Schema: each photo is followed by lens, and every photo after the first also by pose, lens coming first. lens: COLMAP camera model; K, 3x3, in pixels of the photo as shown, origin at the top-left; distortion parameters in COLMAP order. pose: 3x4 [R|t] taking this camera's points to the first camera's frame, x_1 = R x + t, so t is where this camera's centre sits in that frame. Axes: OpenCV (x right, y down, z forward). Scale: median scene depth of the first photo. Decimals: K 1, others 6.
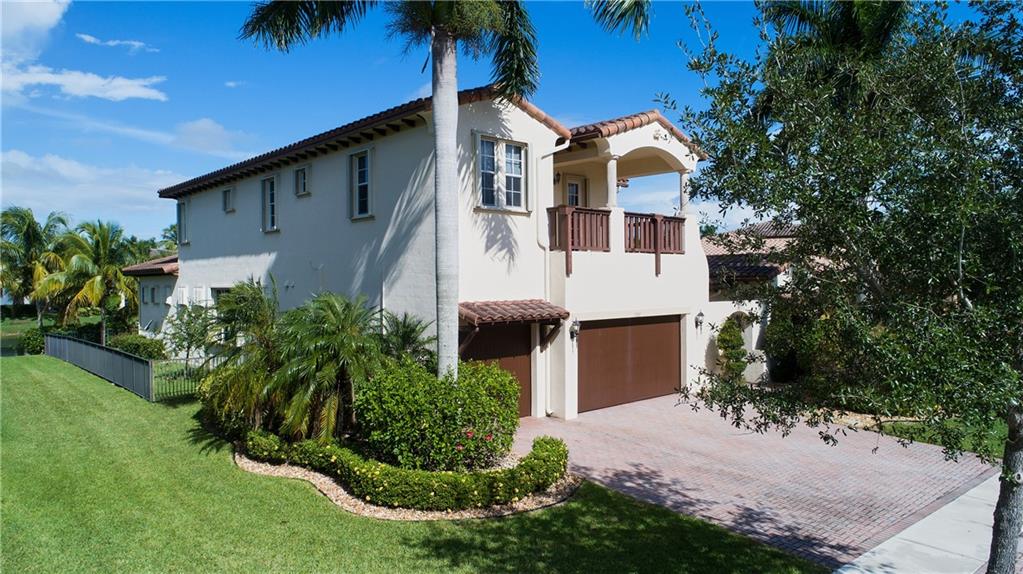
lens RADIAL K [[684.9, 0, 509.0], [0, 684.9, 292.2], [0, 0, 1]] dist [-0.000308, -0.000845]
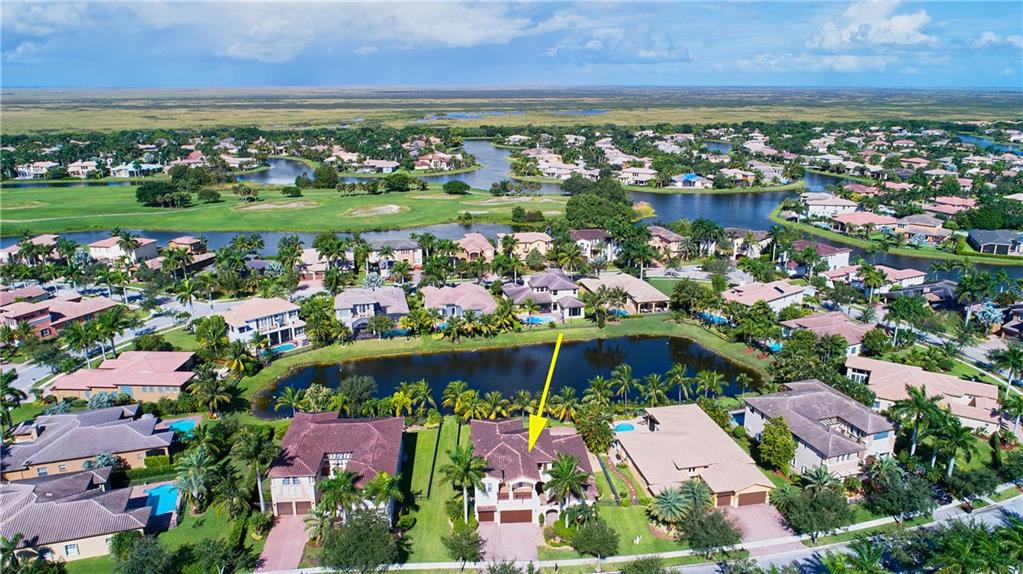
lens RADIAL K [[717.7, 0, 516.5], [0, 717.7, 288.2], [0, 0, 1]] dist [-0.002263, 0.000787]
pose [[0.781801, 0.191675, -0.593336, 3.439402], [-0.018199, 0.958188, 0.285560, -3.489517], [0.623262, -0.212453, 0.752601, -3.103817]]
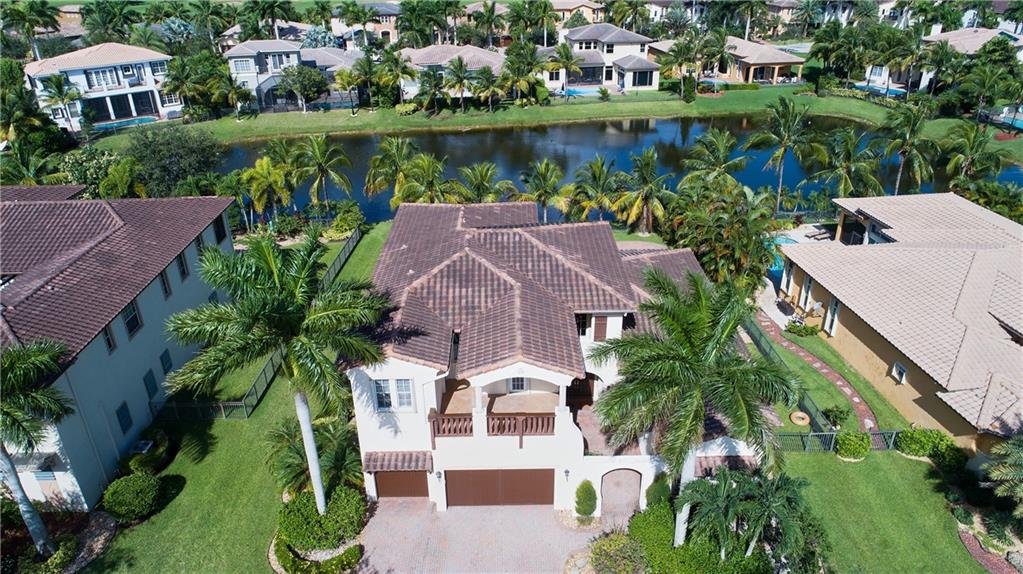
lens RADIAL K [[684.9, 0, 509.0], [0, 684.9, 292.2], [0, 0, 1]] dist [-0.000308, -0.000845]
pose [[0.738758, 0.309332, -0.598790, 1.086661], [-0.001556, 0.889232, 0.457453, -1.113916], [0.673969, -0.337016, 0.657409, 0.121293]]
